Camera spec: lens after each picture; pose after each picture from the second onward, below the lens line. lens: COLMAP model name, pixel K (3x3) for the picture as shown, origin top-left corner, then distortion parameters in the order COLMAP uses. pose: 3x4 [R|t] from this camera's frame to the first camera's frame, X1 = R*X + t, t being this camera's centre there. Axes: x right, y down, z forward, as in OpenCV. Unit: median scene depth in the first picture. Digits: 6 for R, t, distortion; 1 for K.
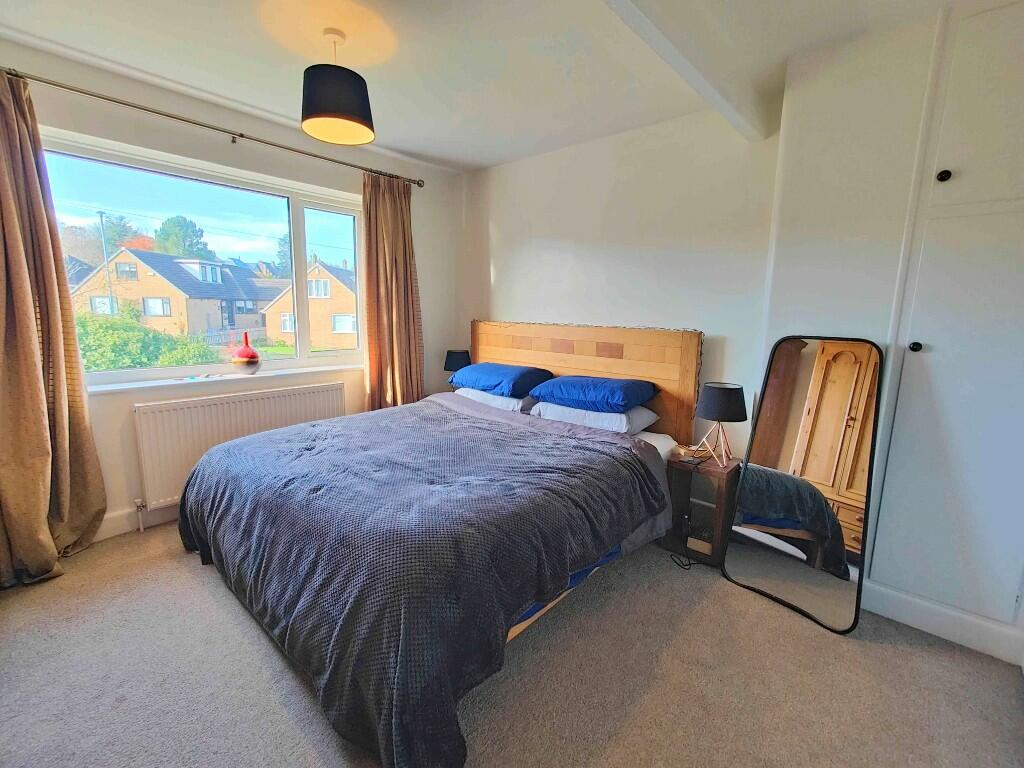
lens RADIAL K [[451.9, 0, 505.4], [0, 451.9, 388.1], [0, 0, 1]] dist [0.014850, -0.003800]
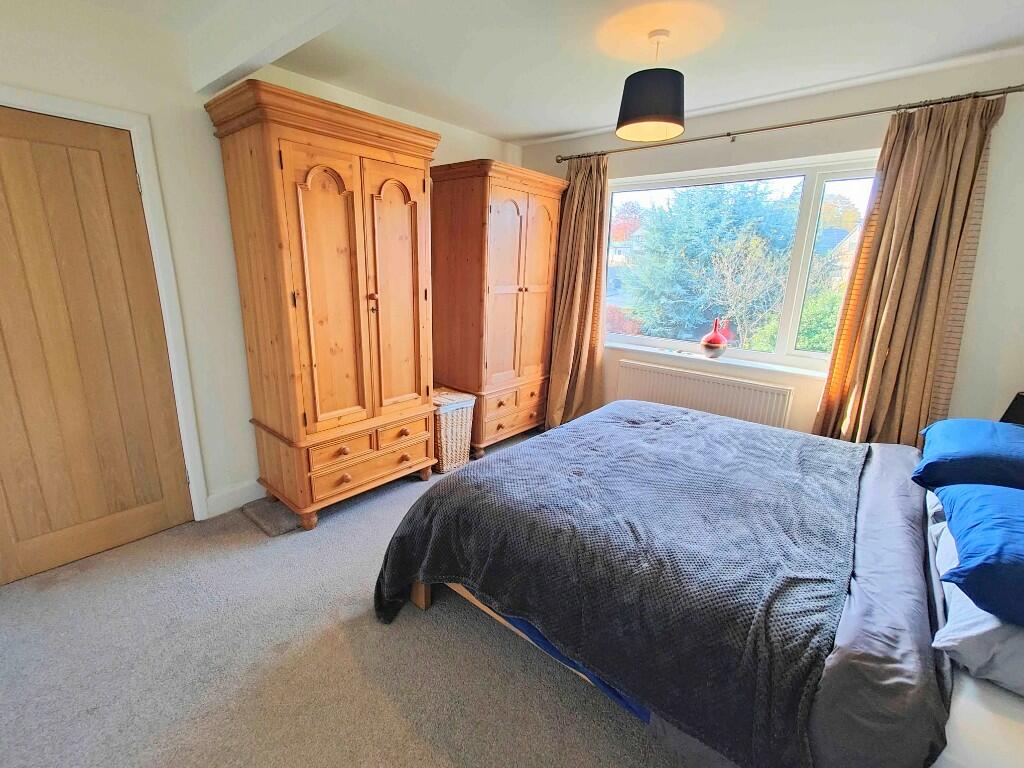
lens RADIAL K [[451.9, 0, 503.1], [0, 451.9, 381.0], [0, 0, 1]] dist [0.014850, -0.003800]
pose [[0.018364, 0.227153, -0.973686, 0.469195], [-0.202731, 0.954467, 0.218846, -0.107679], [0.979062, 0.193377, 0.063579, 0.433874]]
